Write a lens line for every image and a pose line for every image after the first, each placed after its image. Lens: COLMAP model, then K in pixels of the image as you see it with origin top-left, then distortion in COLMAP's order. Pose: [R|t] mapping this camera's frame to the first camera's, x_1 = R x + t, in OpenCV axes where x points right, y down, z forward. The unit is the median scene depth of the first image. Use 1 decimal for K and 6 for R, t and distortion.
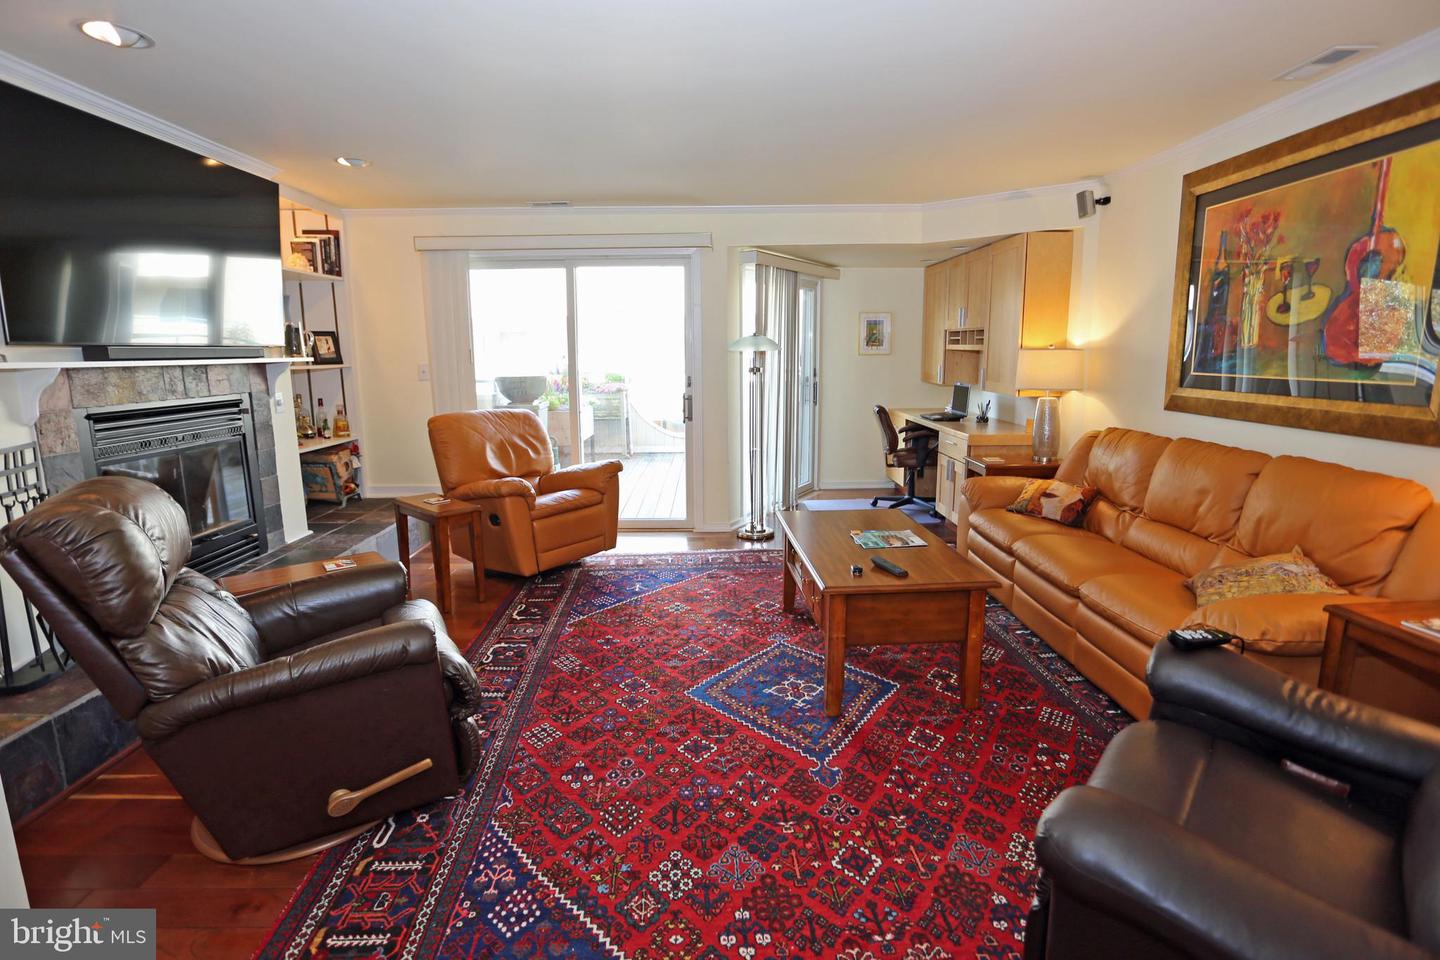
lens RADIAL K [[701.5, 0, 723.4], [0, 701.5, 477.2], [0, 0, 1]] dist [-0.081642, 0.037404]
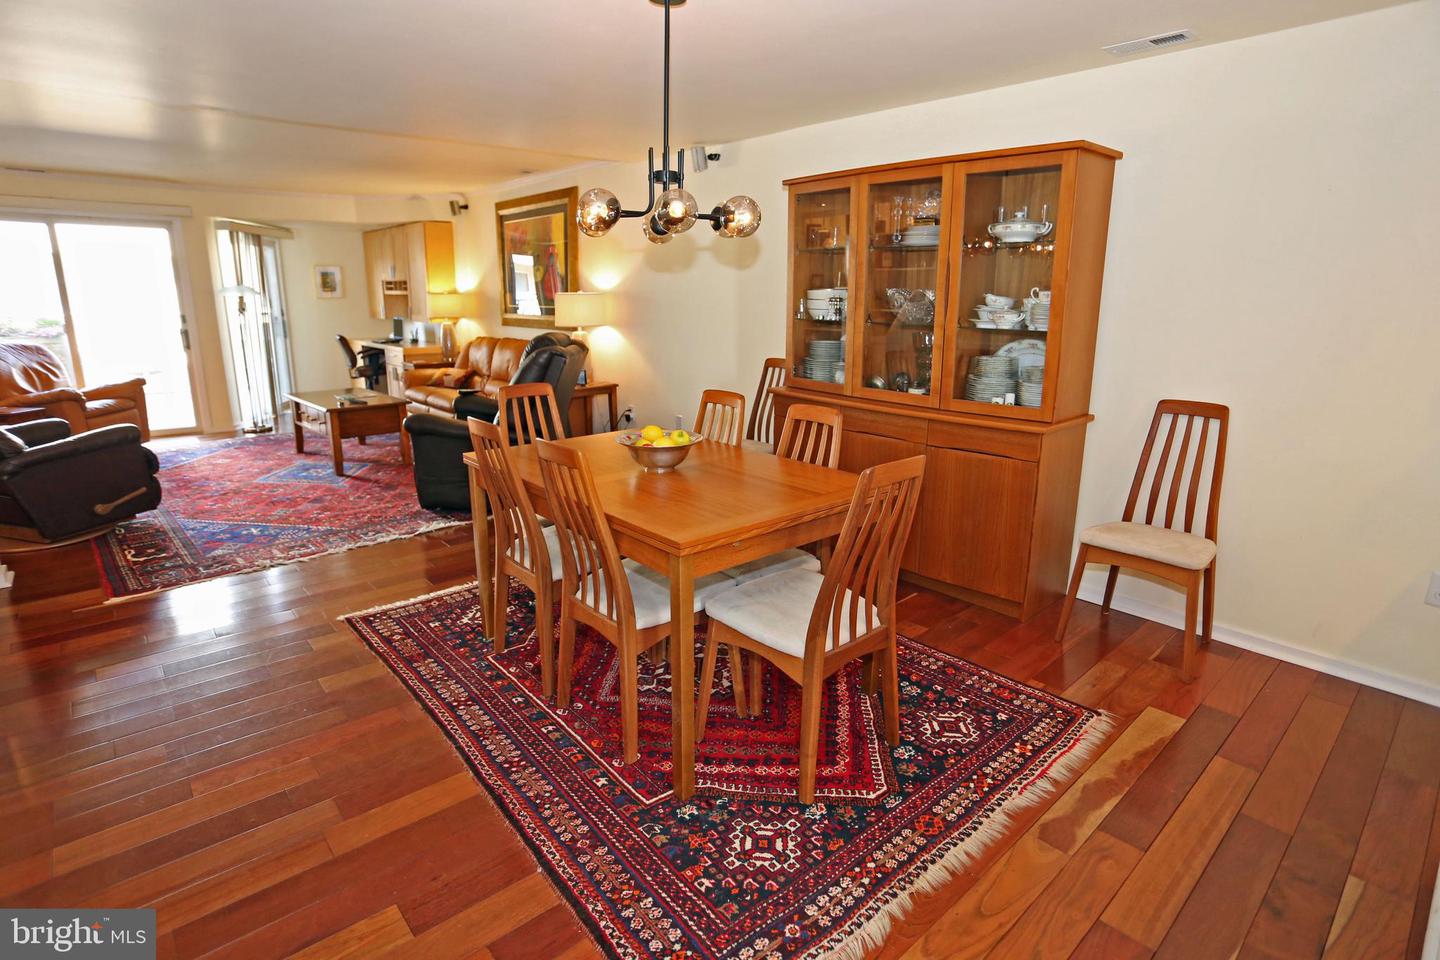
lens RADIAL K [[734.9, 0, 720.0], [0, 734.9, 480.0], [0, 0, 1]] dist [-0.081159, 0.038524]
pose [[0.761942, -0.144391, 0.631344, -0.261329], [0.099674, 0.989360, 0.105979, 0.192707], [-0.639929, -0.017822, 0.768227, -1.066186]]
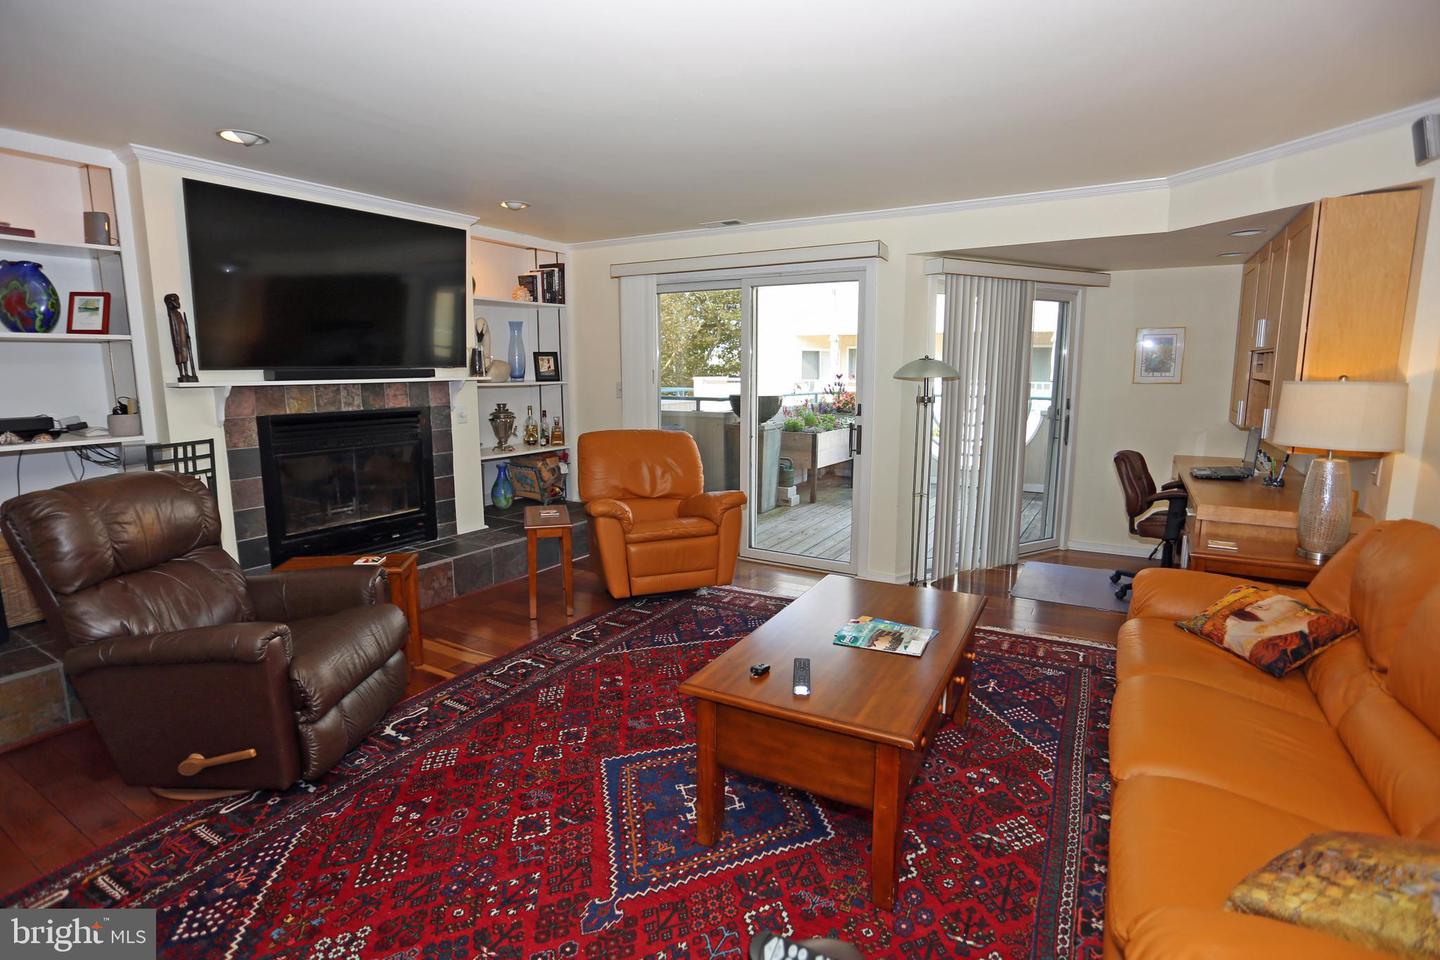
lens RADIAL K [[701.5, 0, 723.4], [0, 701.5, 477.2], [0, 0, 1]] dist [-0.081642, 0.037404]
pose [[0.849997, 0.088475, -0.519304, 0.429657], [-0.100136, 0.994958, 0.005611, -0.062806], [0.517183, 0.047232, 0.854571, 0.253008]]
